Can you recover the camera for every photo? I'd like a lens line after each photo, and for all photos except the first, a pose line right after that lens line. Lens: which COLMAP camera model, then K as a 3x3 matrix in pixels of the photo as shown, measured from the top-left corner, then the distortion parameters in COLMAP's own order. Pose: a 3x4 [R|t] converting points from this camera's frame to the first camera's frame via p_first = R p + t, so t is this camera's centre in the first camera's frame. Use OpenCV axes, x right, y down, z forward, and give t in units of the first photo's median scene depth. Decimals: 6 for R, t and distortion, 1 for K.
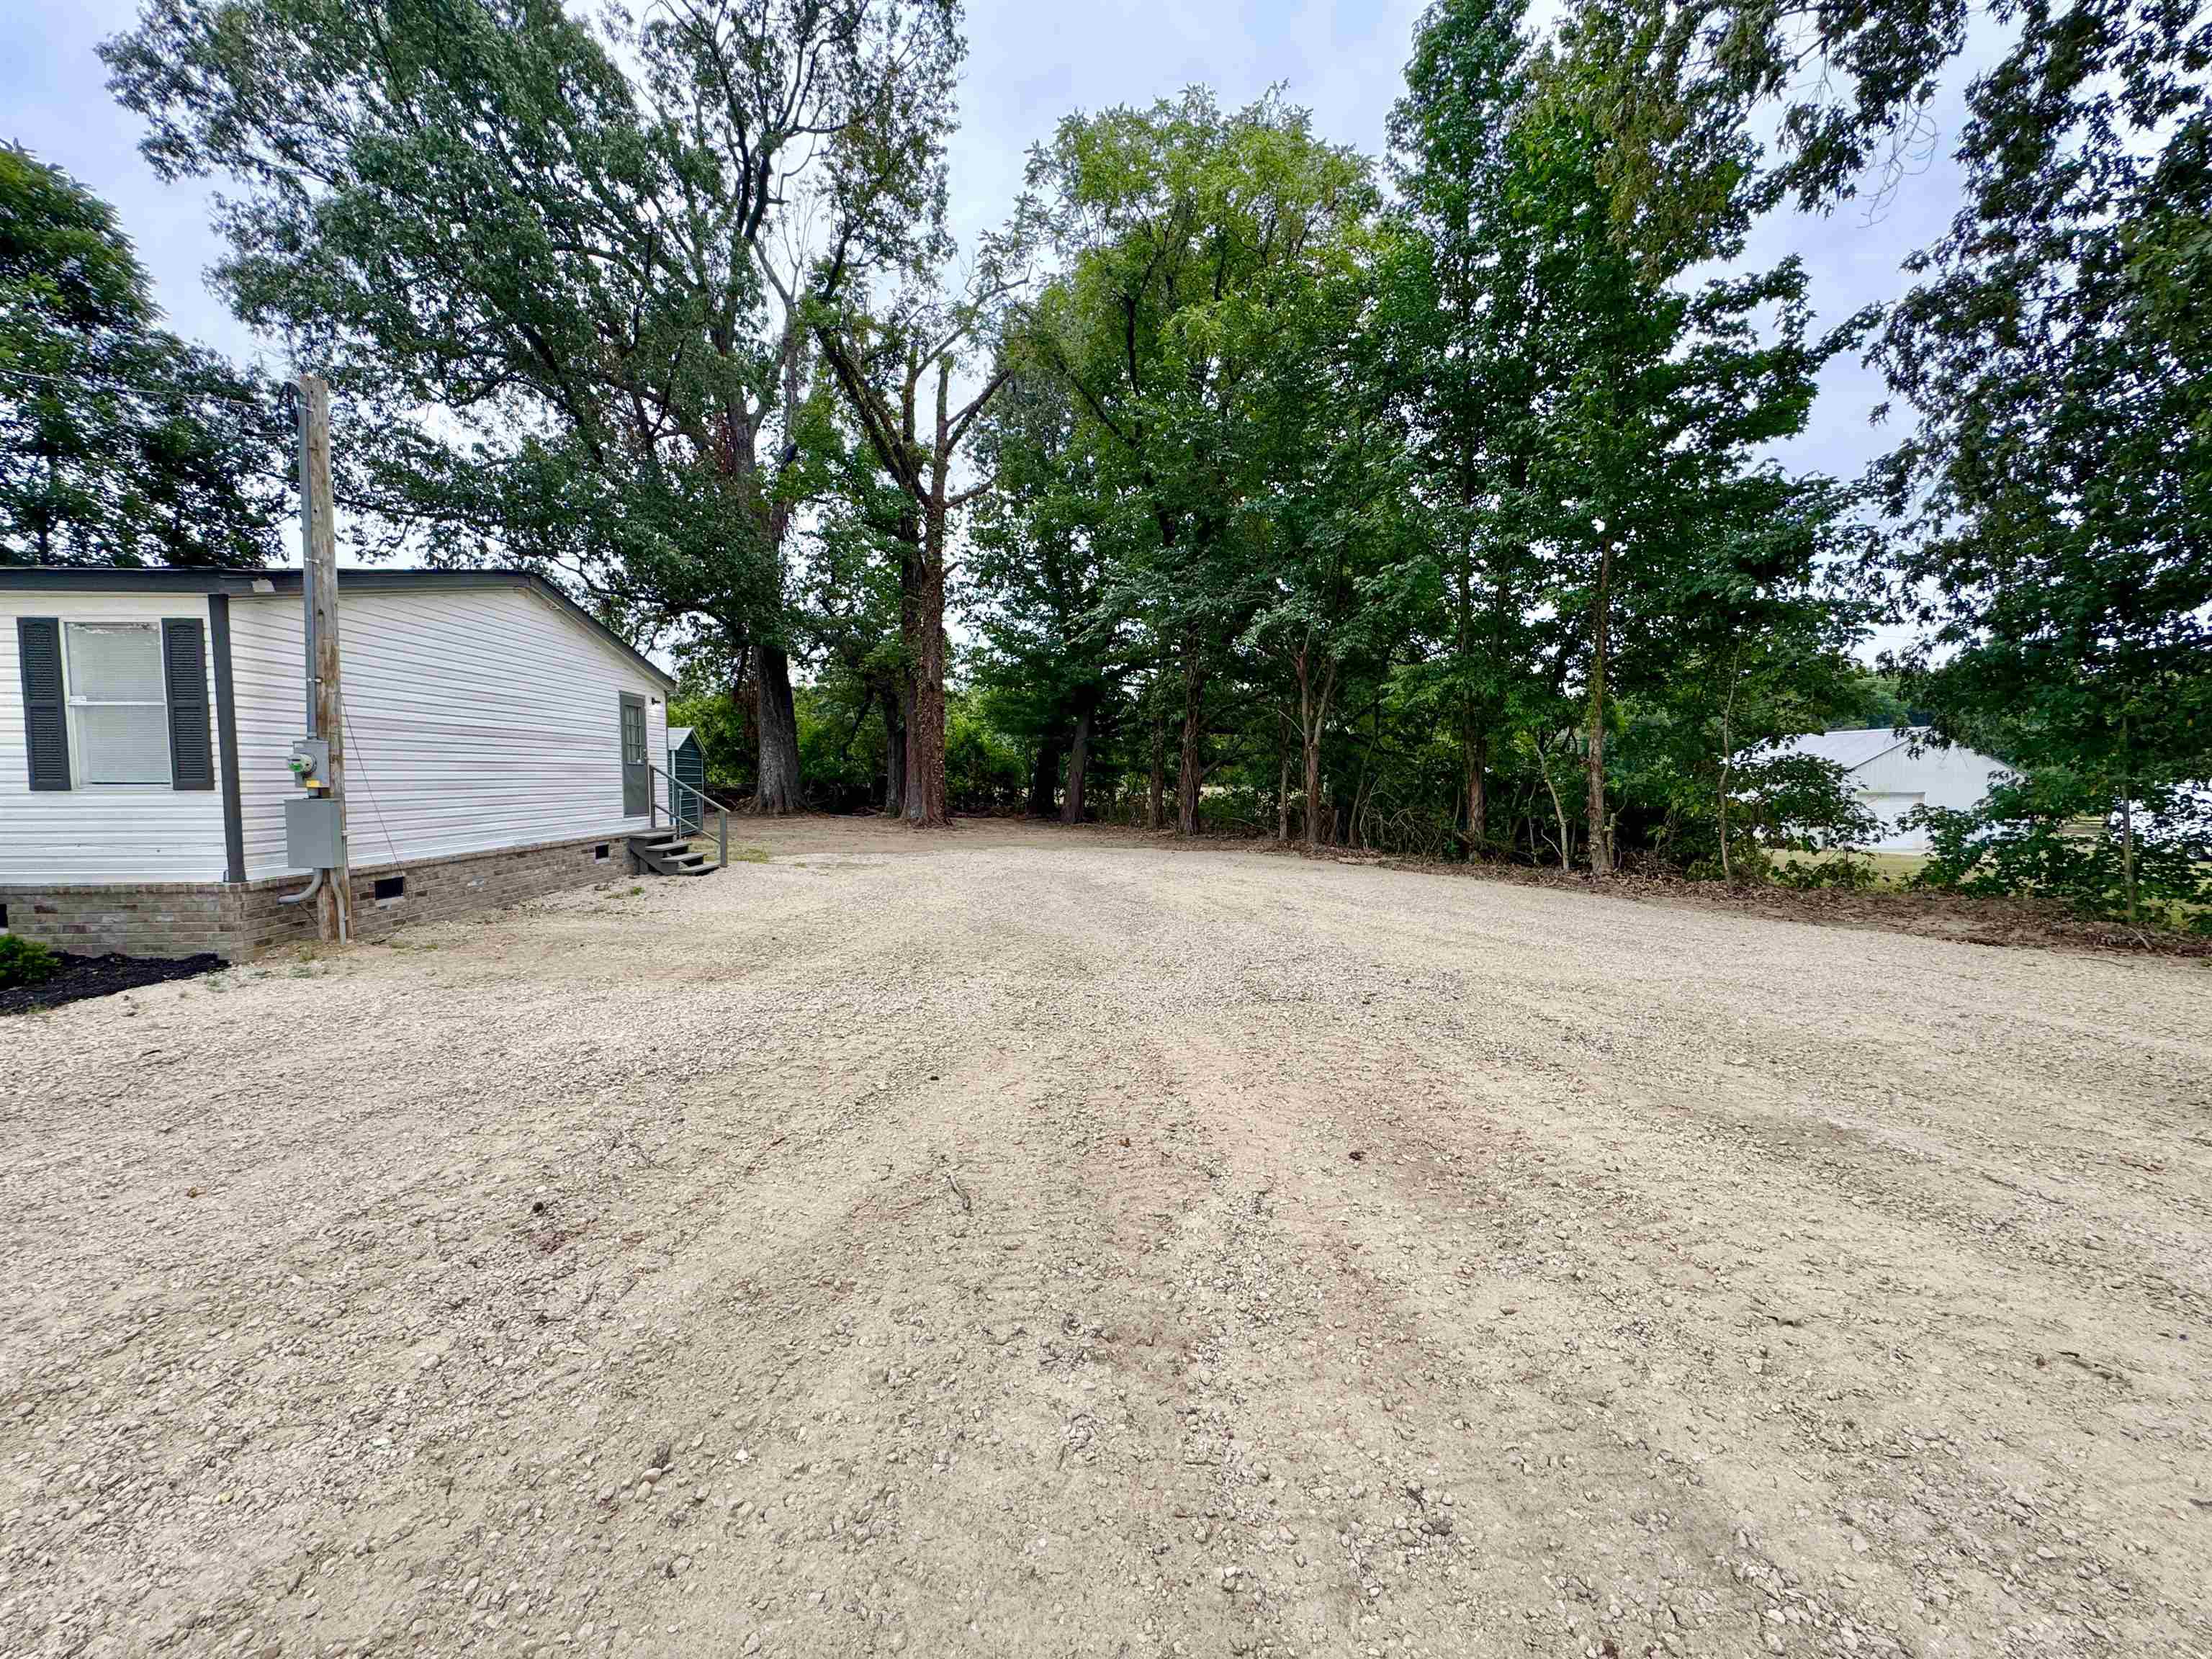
lens RADIAL K [[886.8, 0, 1110.9], [0, 886.8, 827.9], [0, 0, 1]] dist [-0.004048, 0.000537]
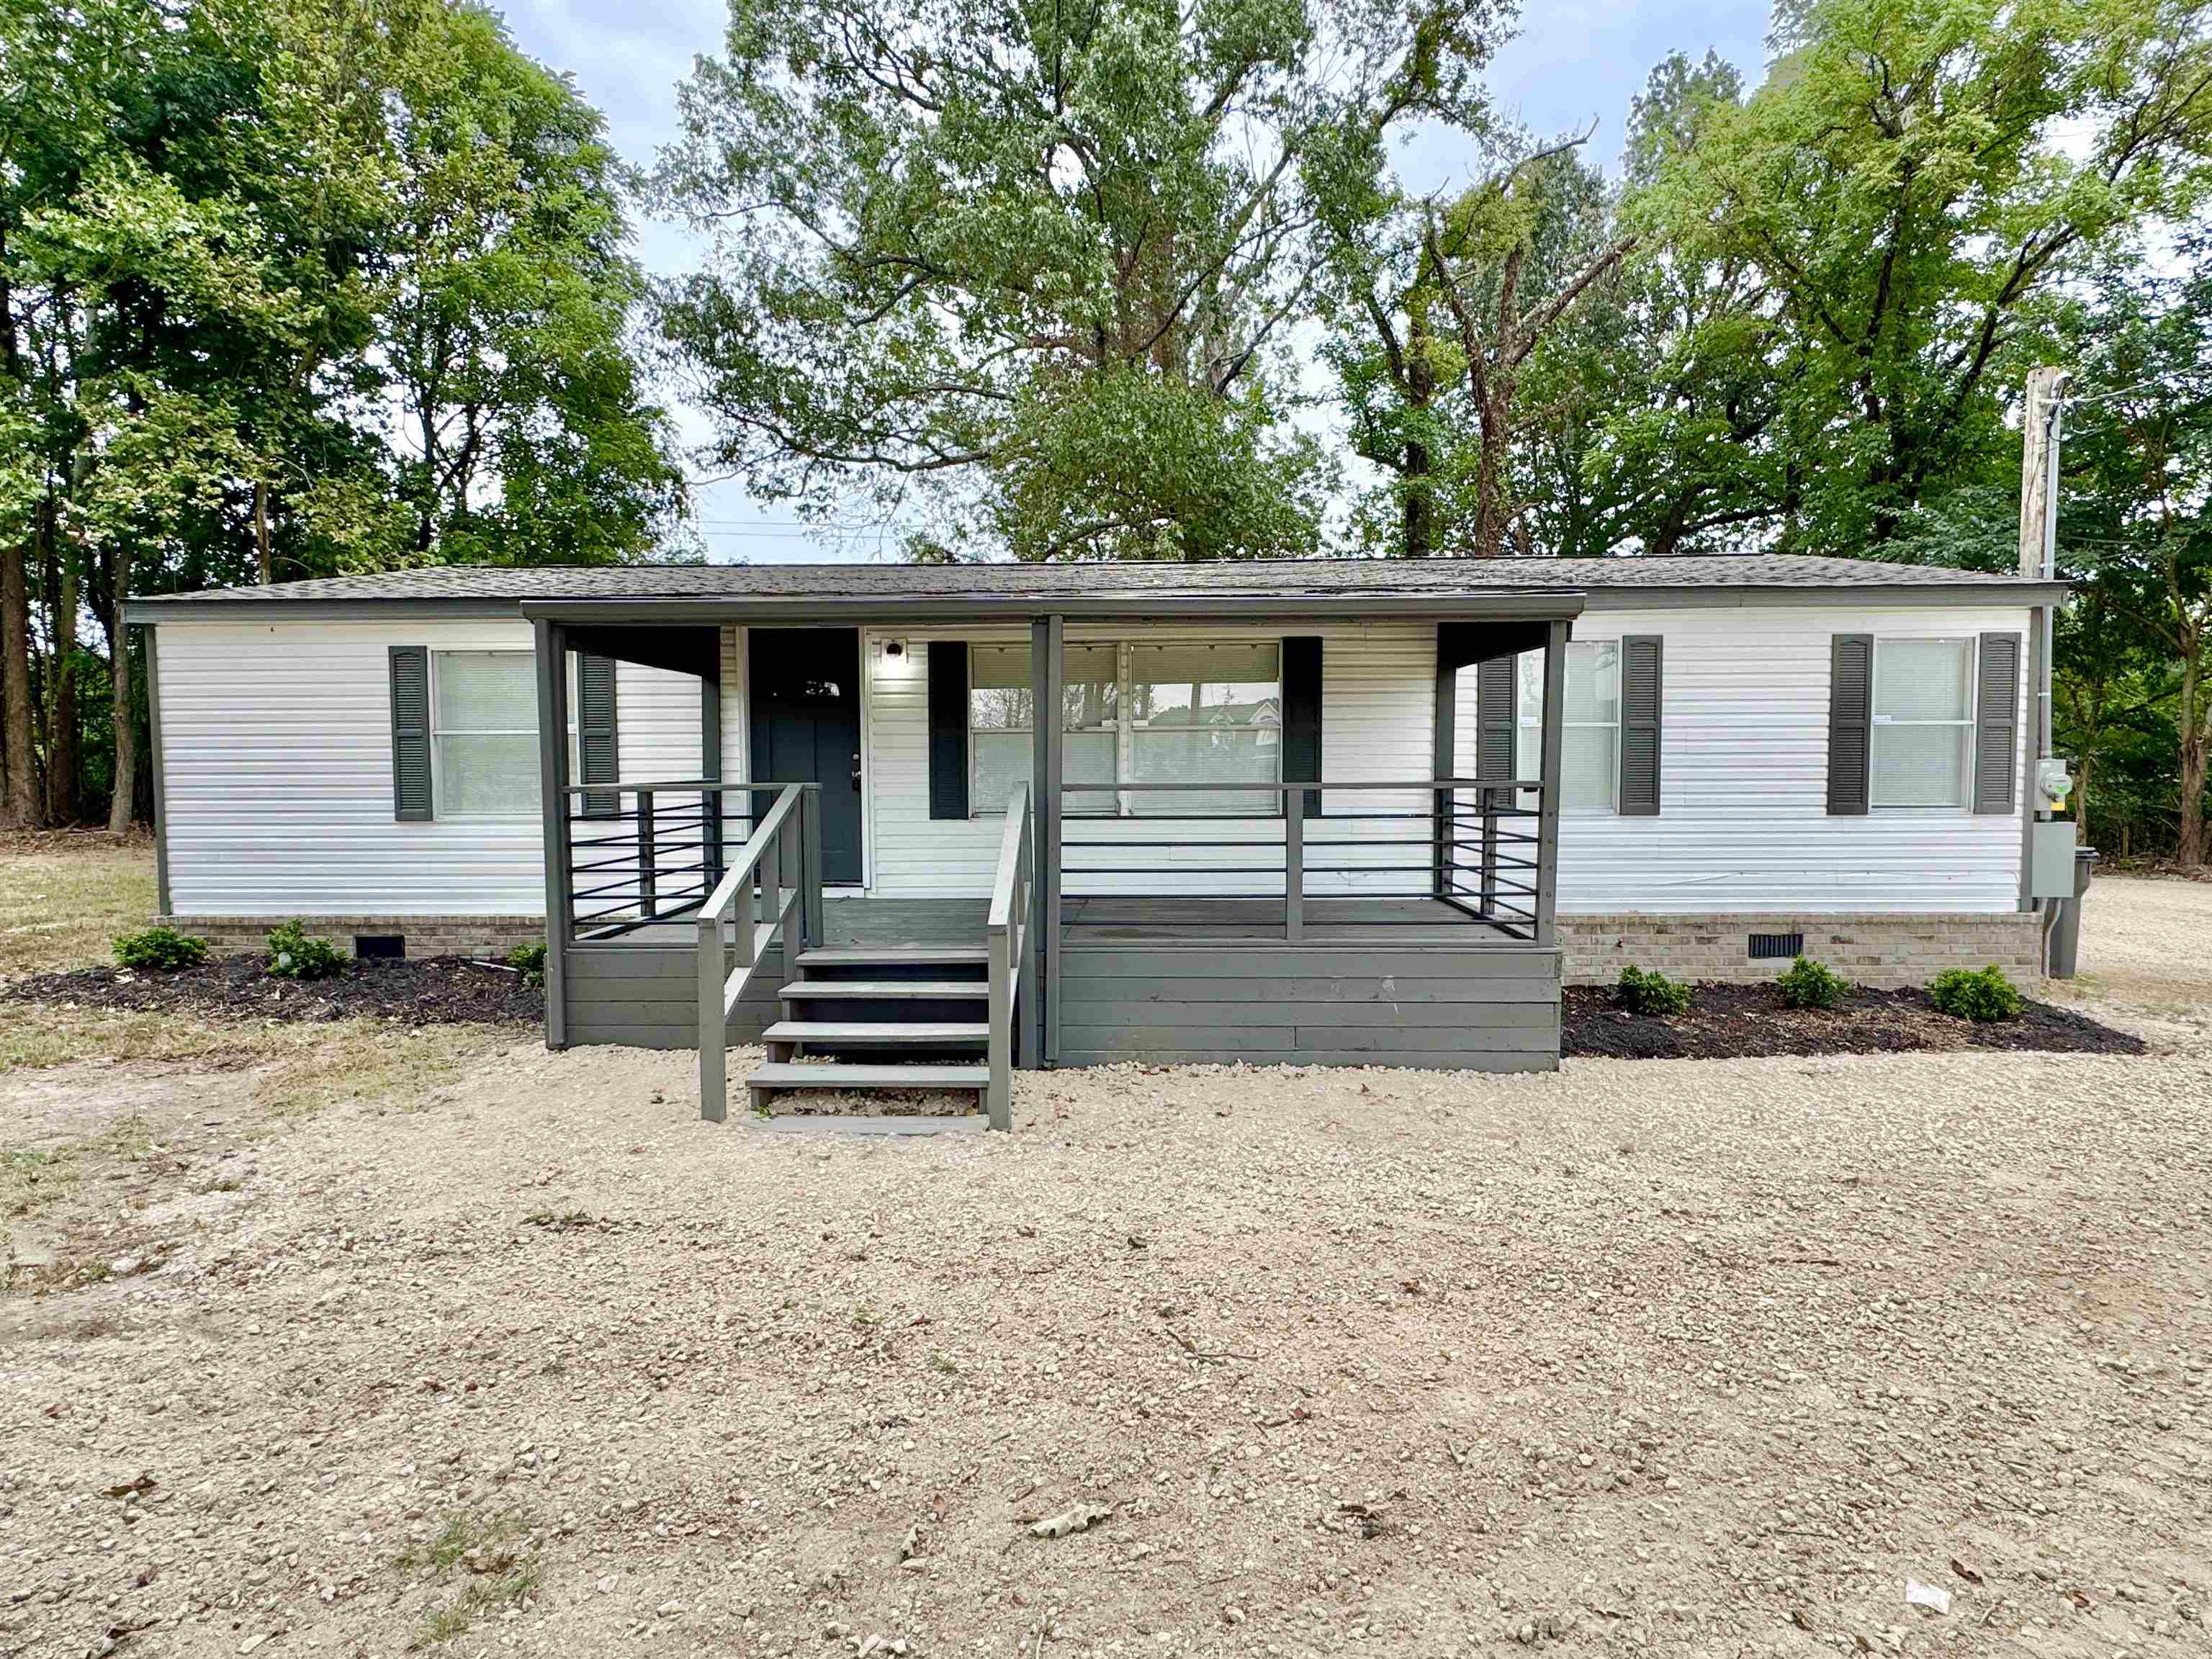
lens RADIAL K [[973.1, 0, 1106.2], [0, 973.1, 837.7], [0, 0, 1]] dist [0.000608, 0.000002]
pose [[0.997086, 0.002622, -0.076243, -0.651279], [-0.004731, 0.999611, -0.027490, 0.005284], [0.076141, 0.027771, 0.996710, -0.036478]]
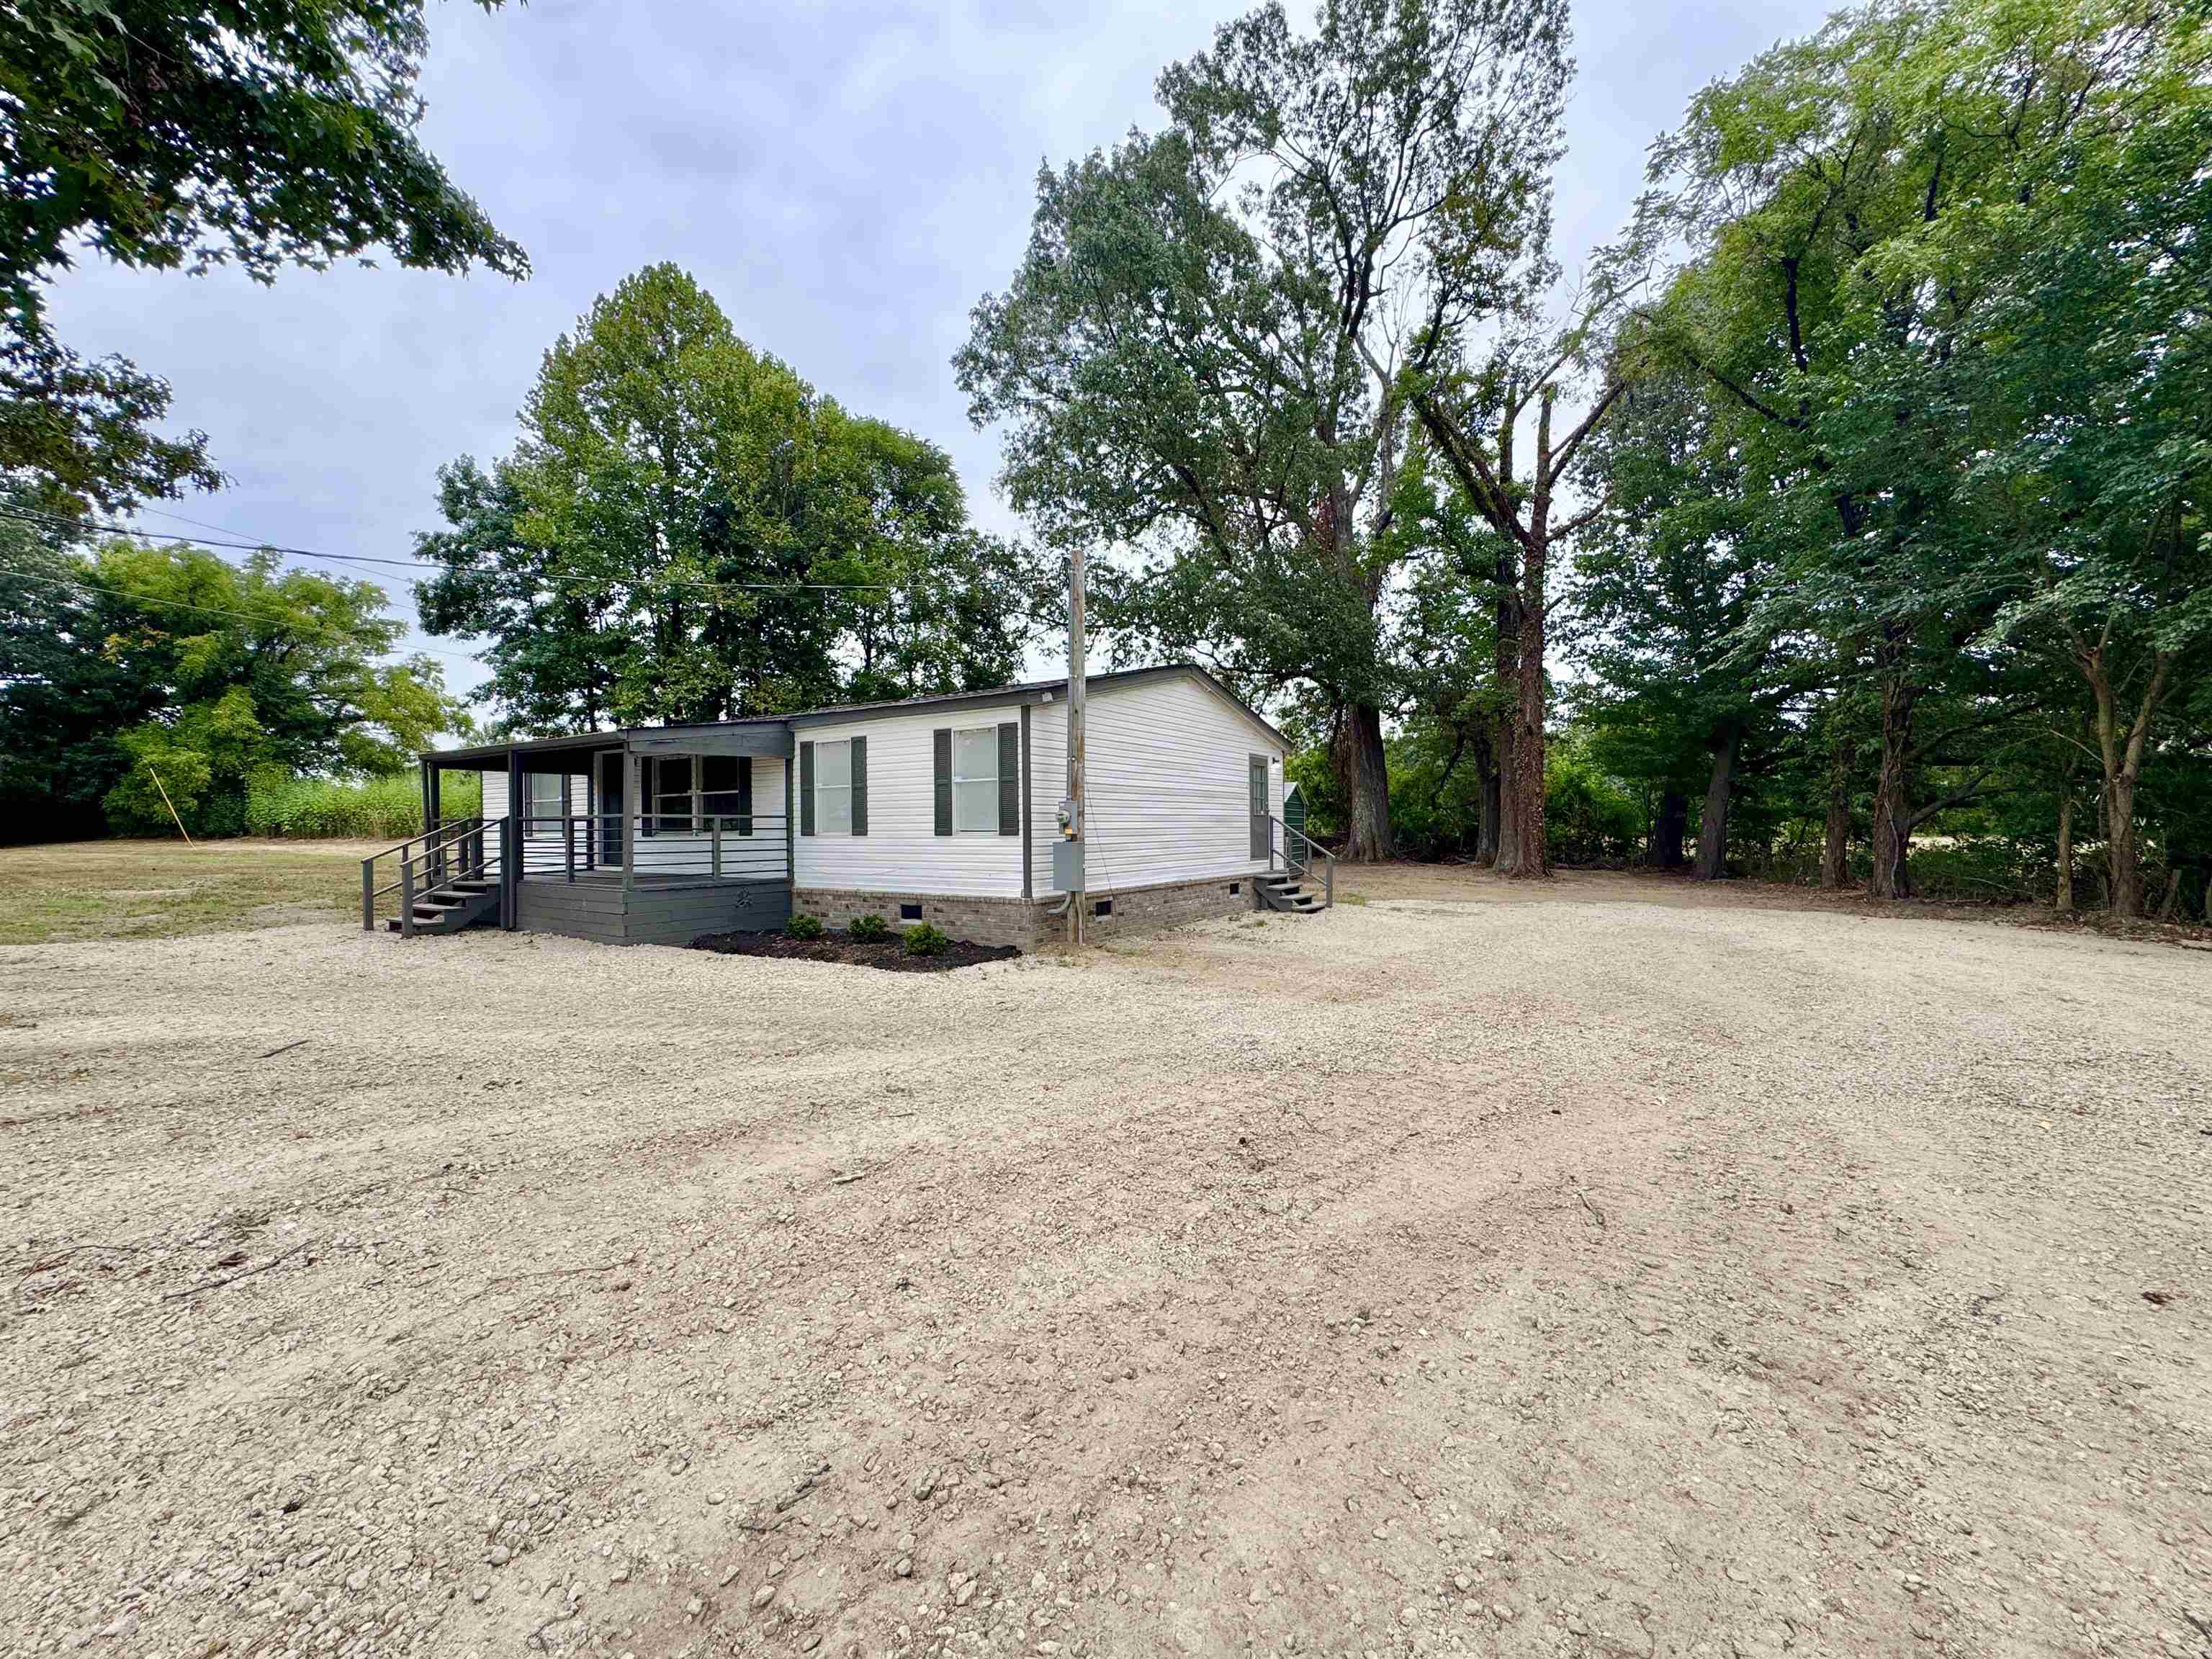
lens RADIAL K [[885.8, 0, 1107.2], [0, 885.8, 829.3], [0, 0, 1]] dist [-0.002227, 0.000520]
pose [[0.802773, -0.002533, -0.596279, -0.000389], [-0.029495, 0.998598, -0.043951, 0.002761], [0.595554, 0.052870, 0.801573, -0.038750]]
